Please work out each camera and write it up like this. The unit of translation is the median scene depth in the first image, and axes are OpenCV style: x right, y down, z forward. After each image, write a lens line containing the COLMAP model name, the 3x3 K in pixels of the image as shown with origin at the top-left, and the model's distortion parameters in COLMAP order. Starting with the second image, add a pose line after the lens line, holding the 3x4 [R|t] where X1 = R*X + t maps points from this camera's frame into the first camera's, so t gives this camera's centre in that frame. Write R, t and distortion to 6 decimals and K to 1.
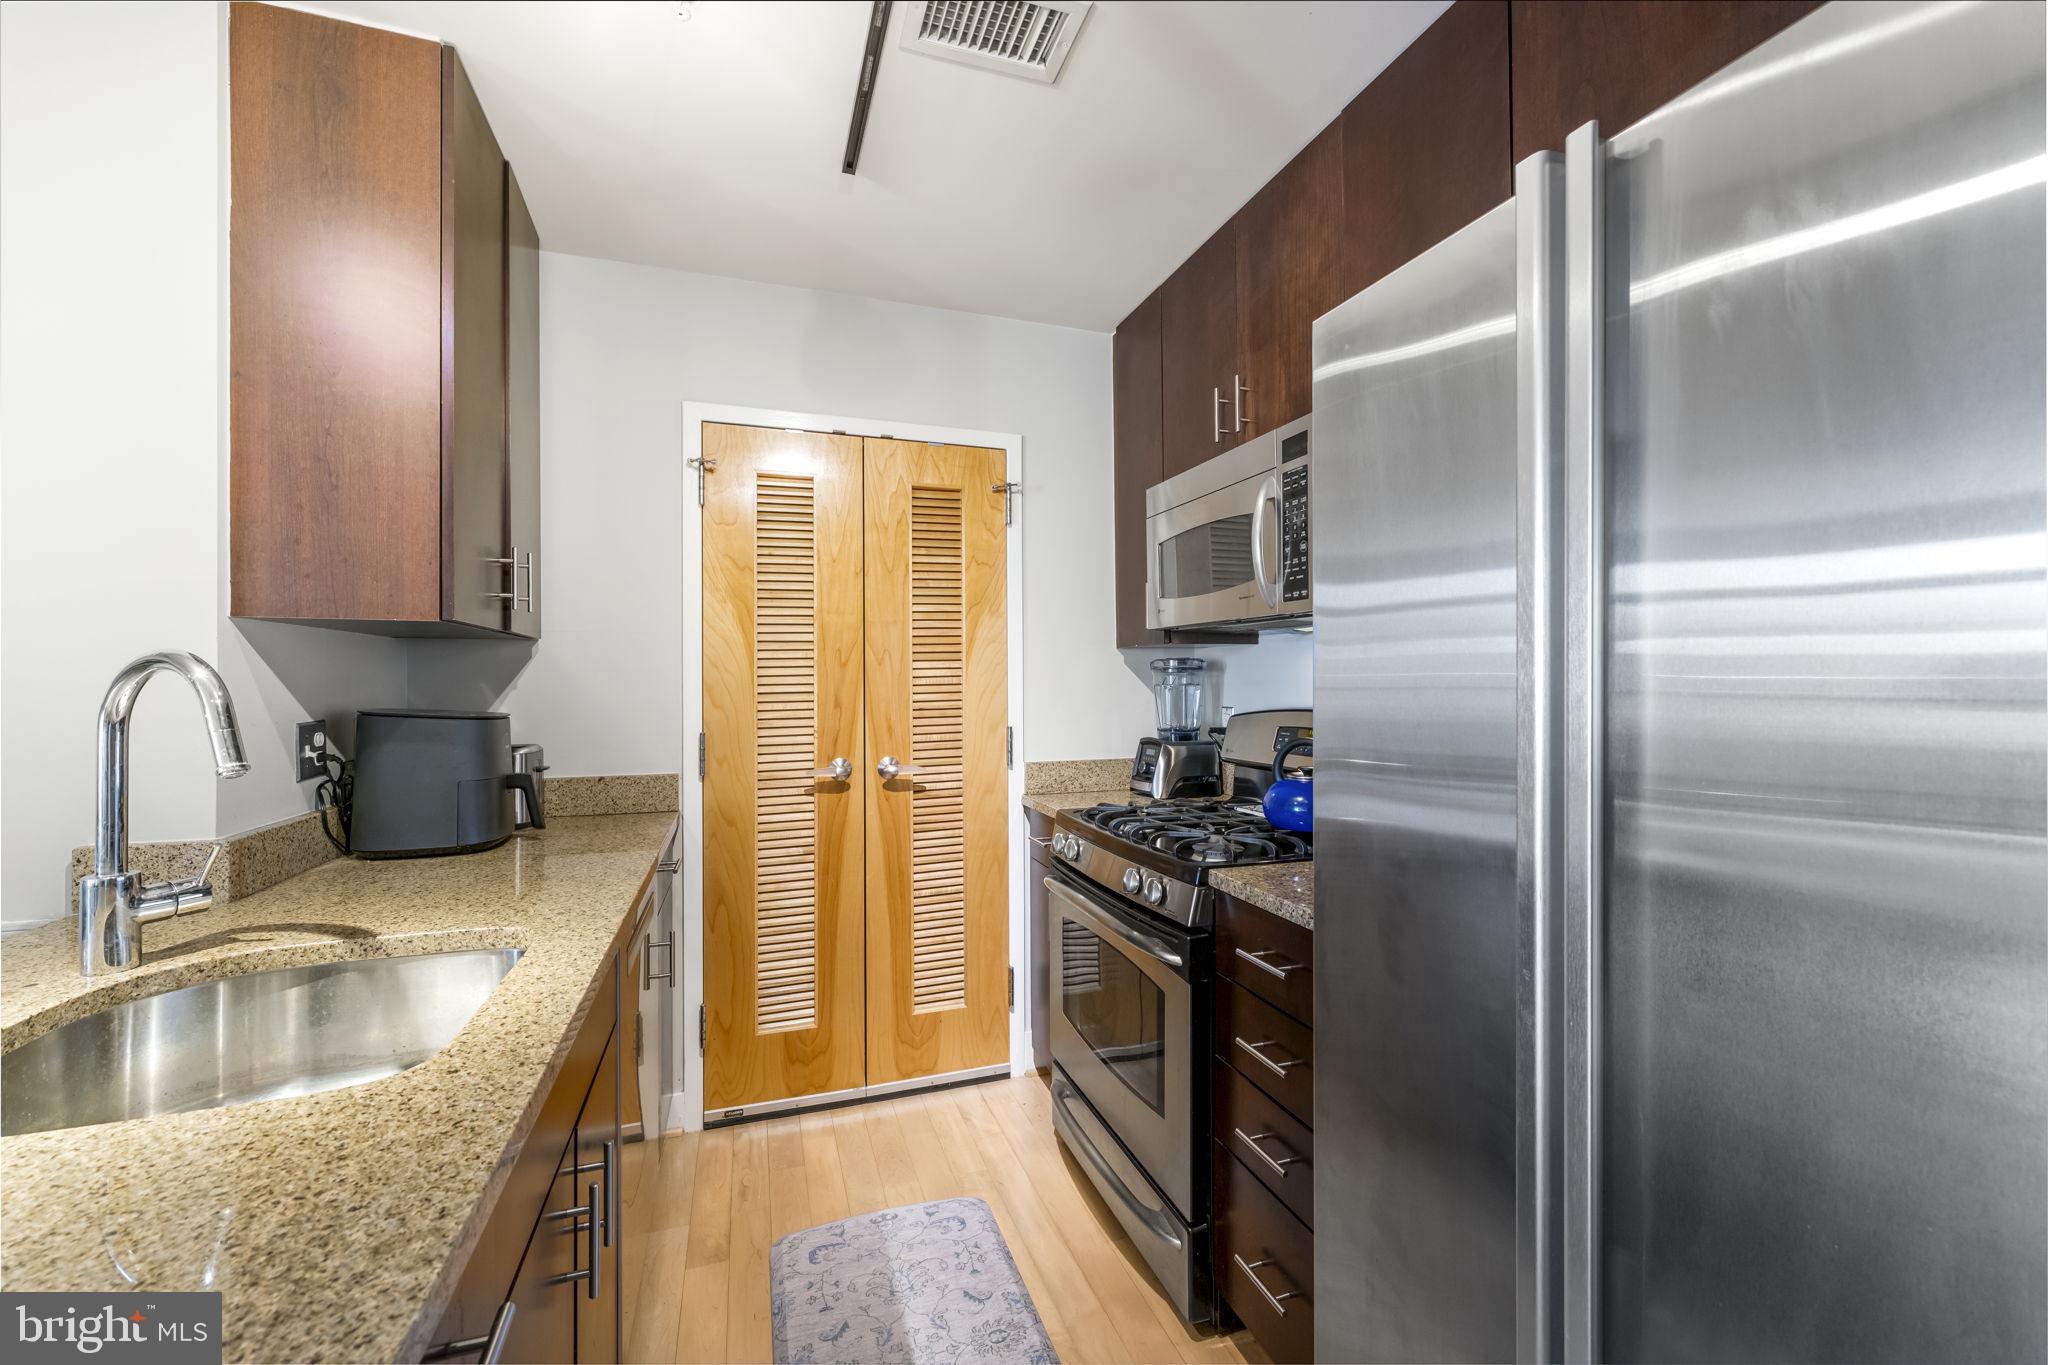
lens RADIAL K [[823.7, 0, 1024.0], [0, 823.7, 682.5], [0, 0, 1]] dist [0.000802, 0.000075]
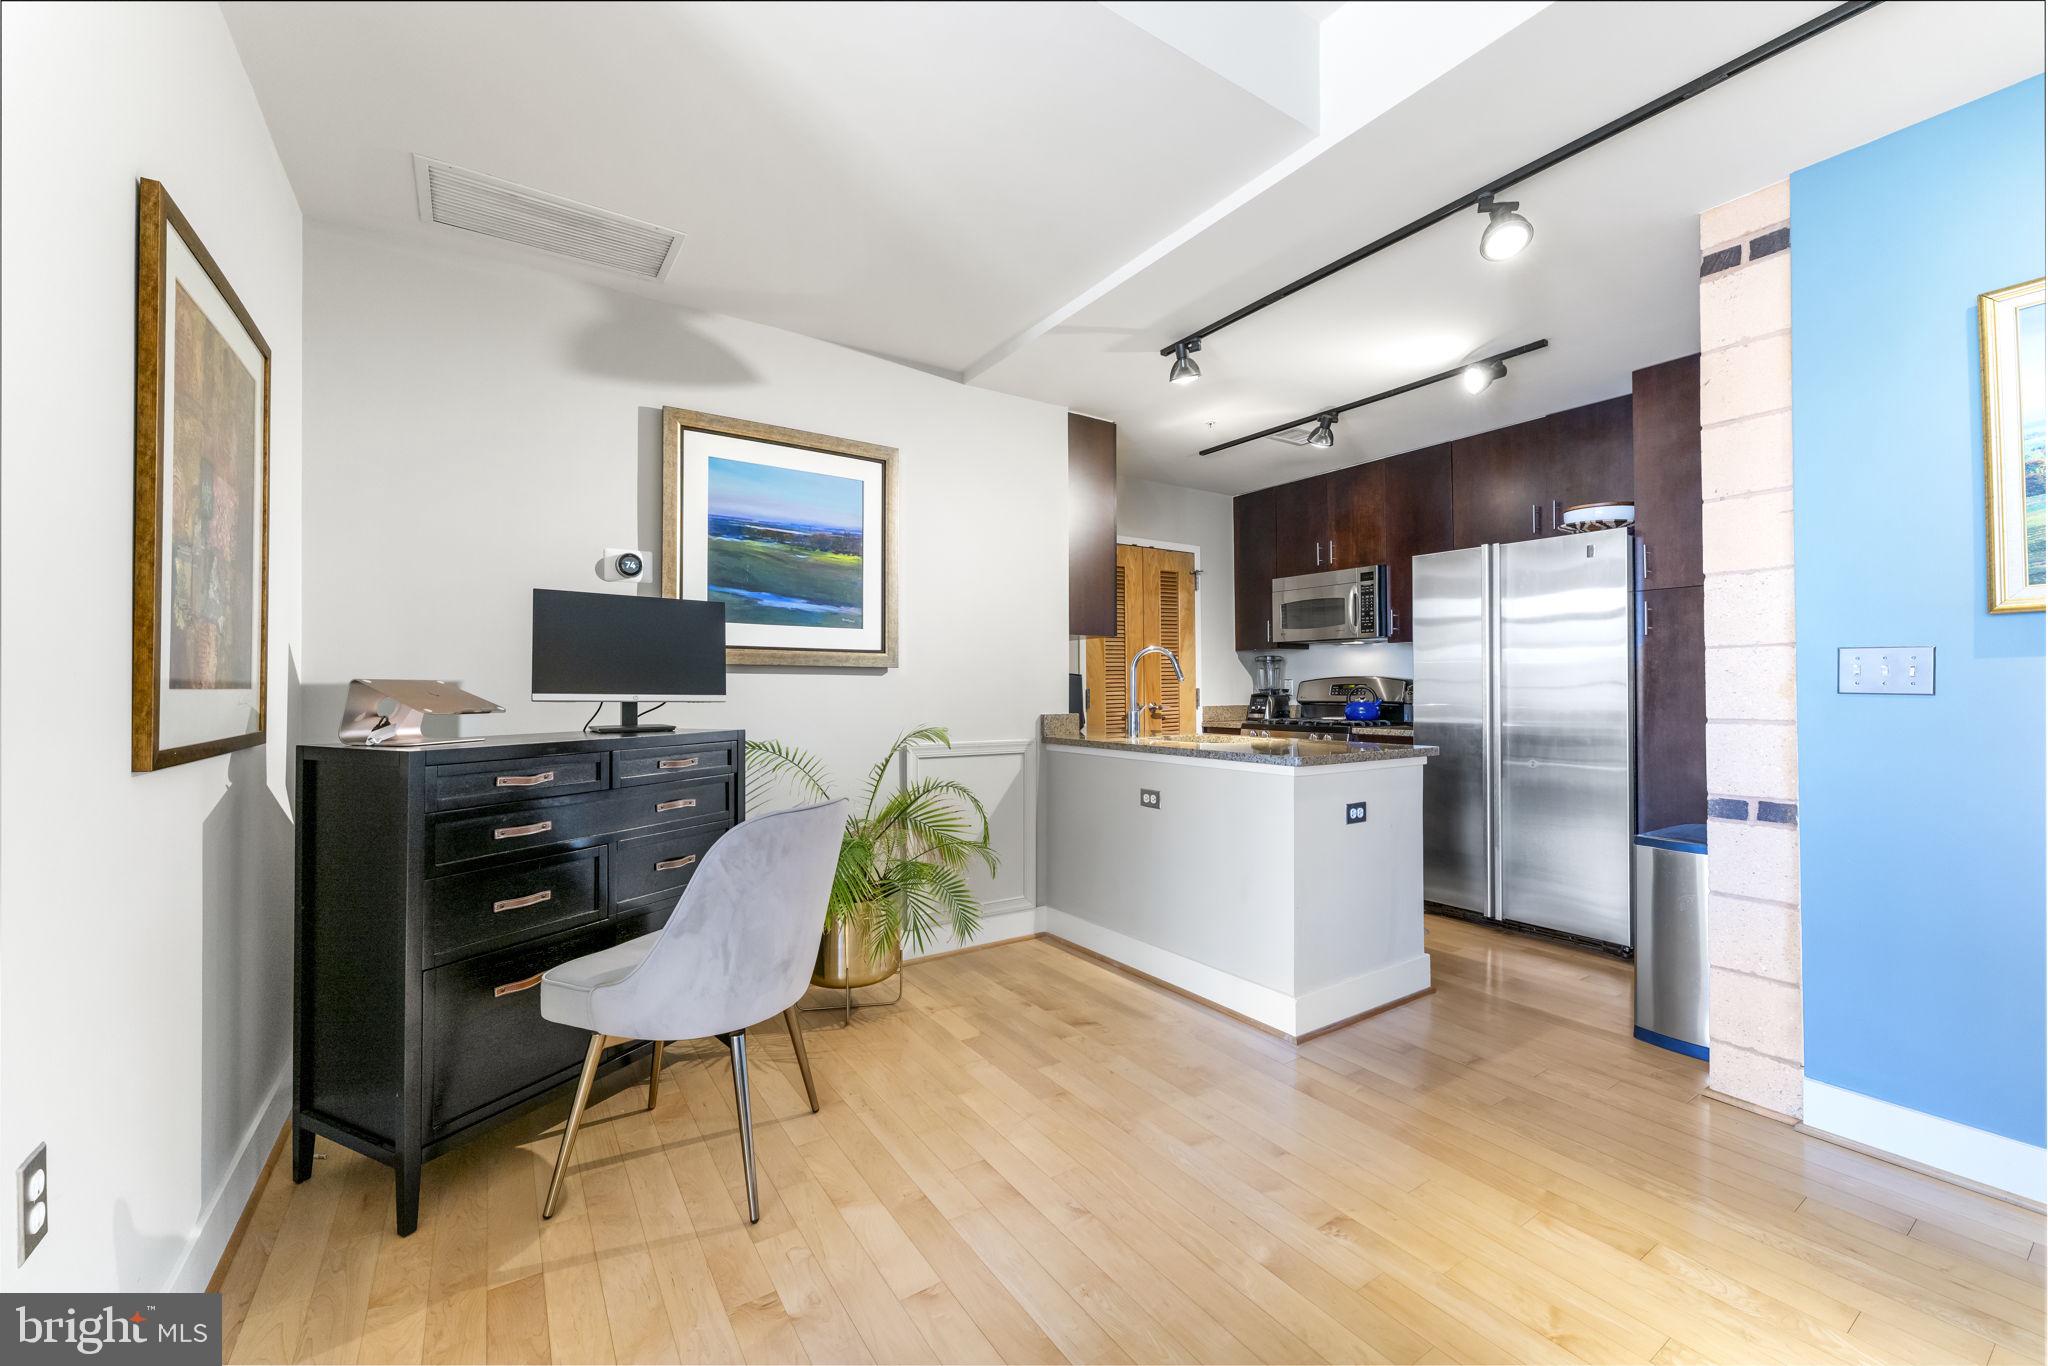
lens RADIAL K [[806.4, 0, 1024.0], [0, 806.4, 678.3], [0, 0, 1]] dist [-0.000488, -0.000006]
pose [[0.966857, 0.002528, 0.255305, -0.963103], [0.000296, 0.999939, -0.011022, 0.050987], [-0.255317, 0.010733, 0.966798, -0.849039]]
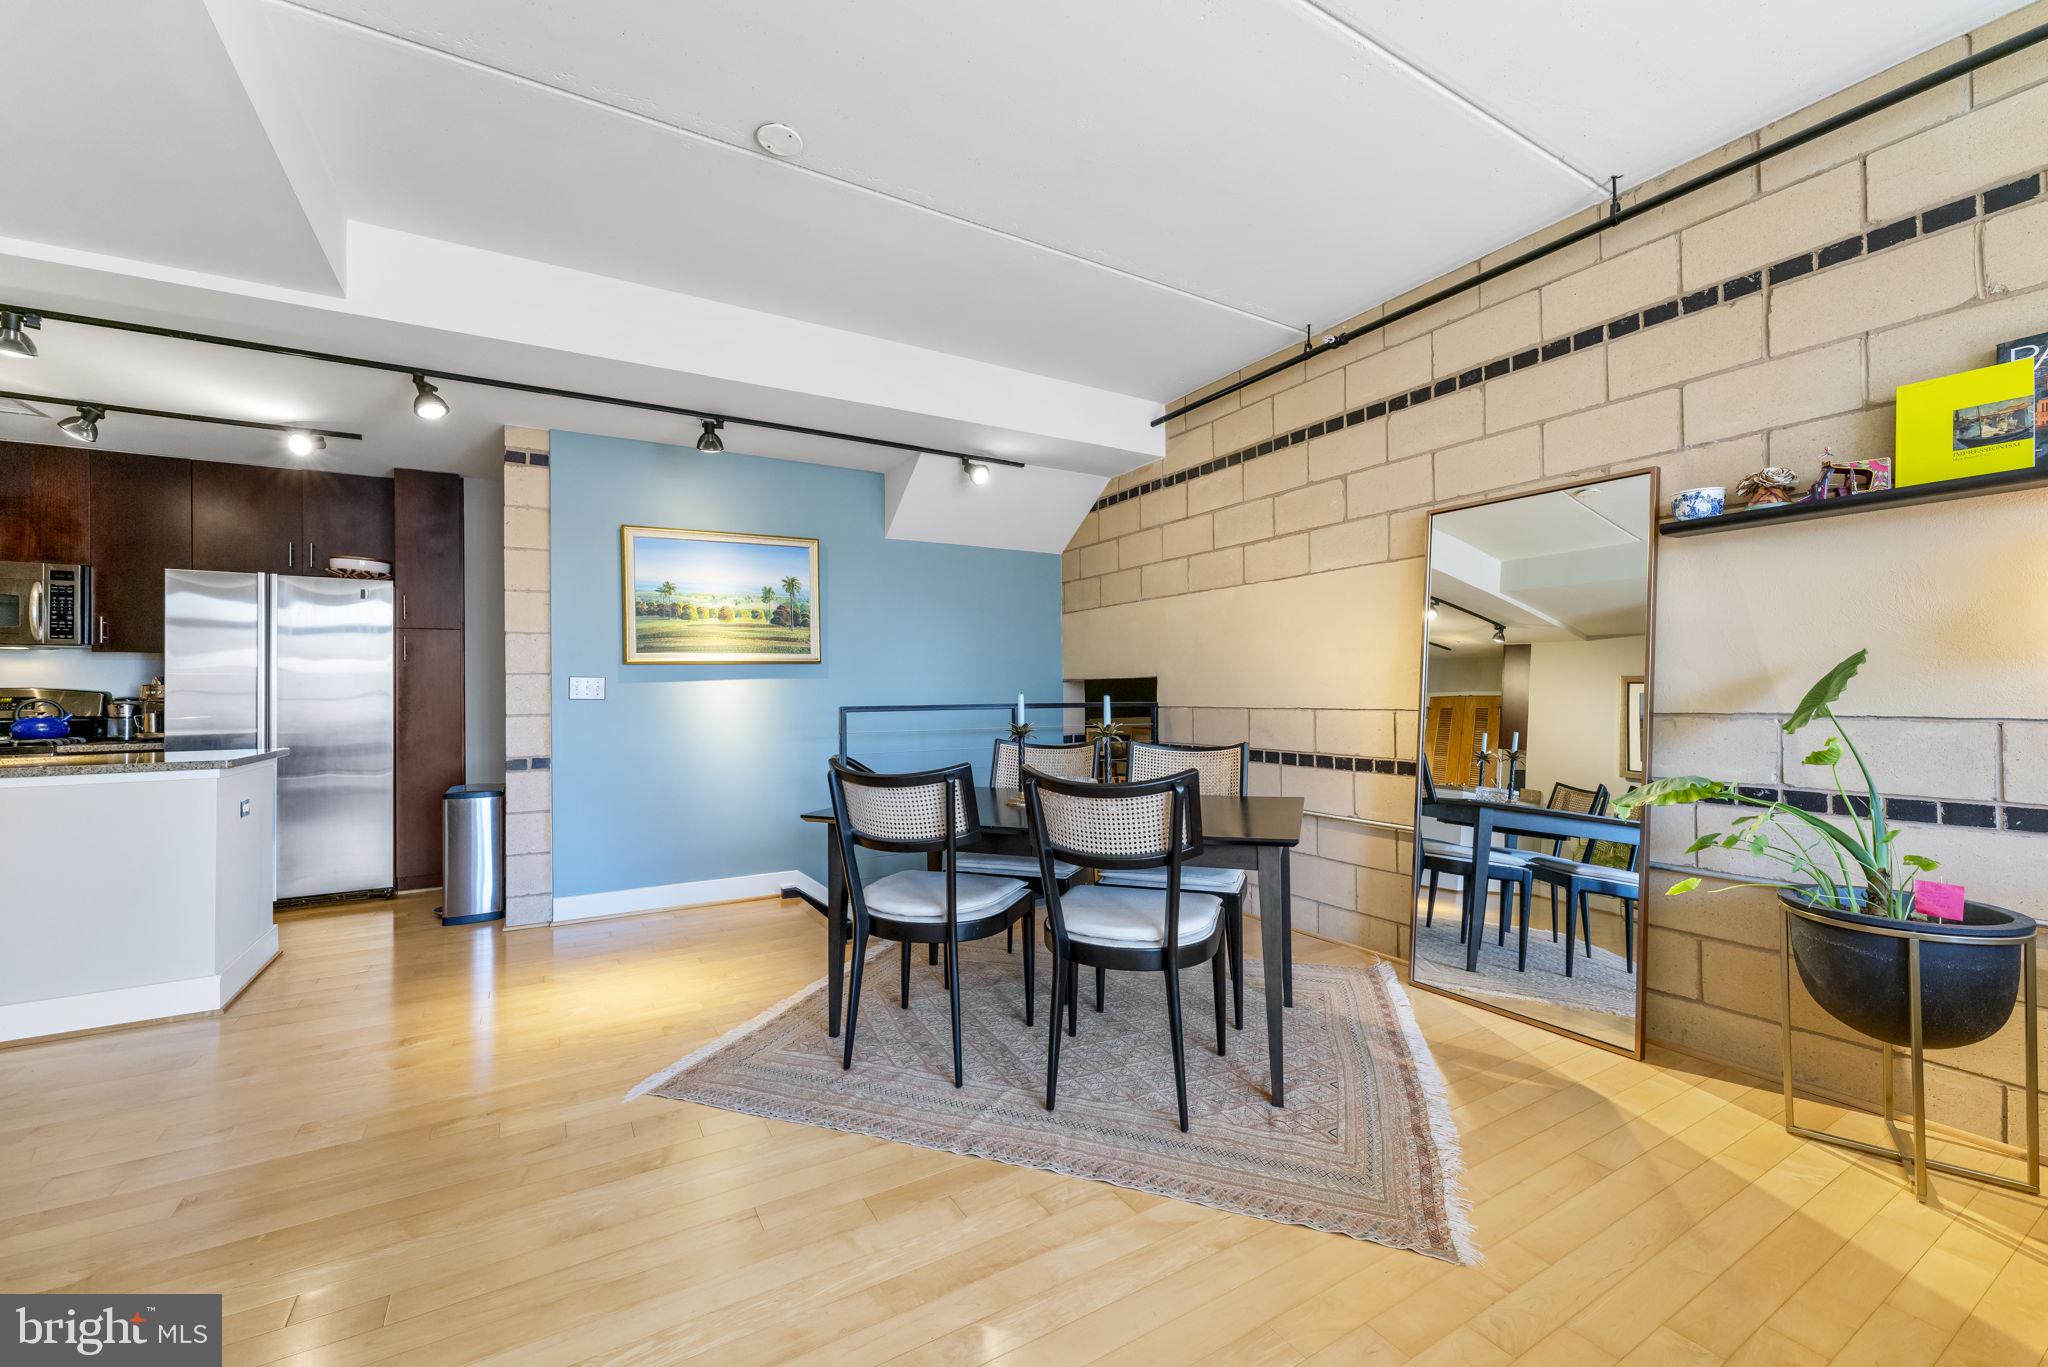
lens RADIAL K [[823.7, 0, 1024.0], [0, 823.7, 683.5], [0, 0, 1]] dist [0.000802, 0.000075]
pose [[-0.208290, 0.012650, 0.977985, -1.743237], [0.008564, 0.999902, -0.011109, 0.051933], [-0.978030, 0.006062, -0.208378, -0.827899]]
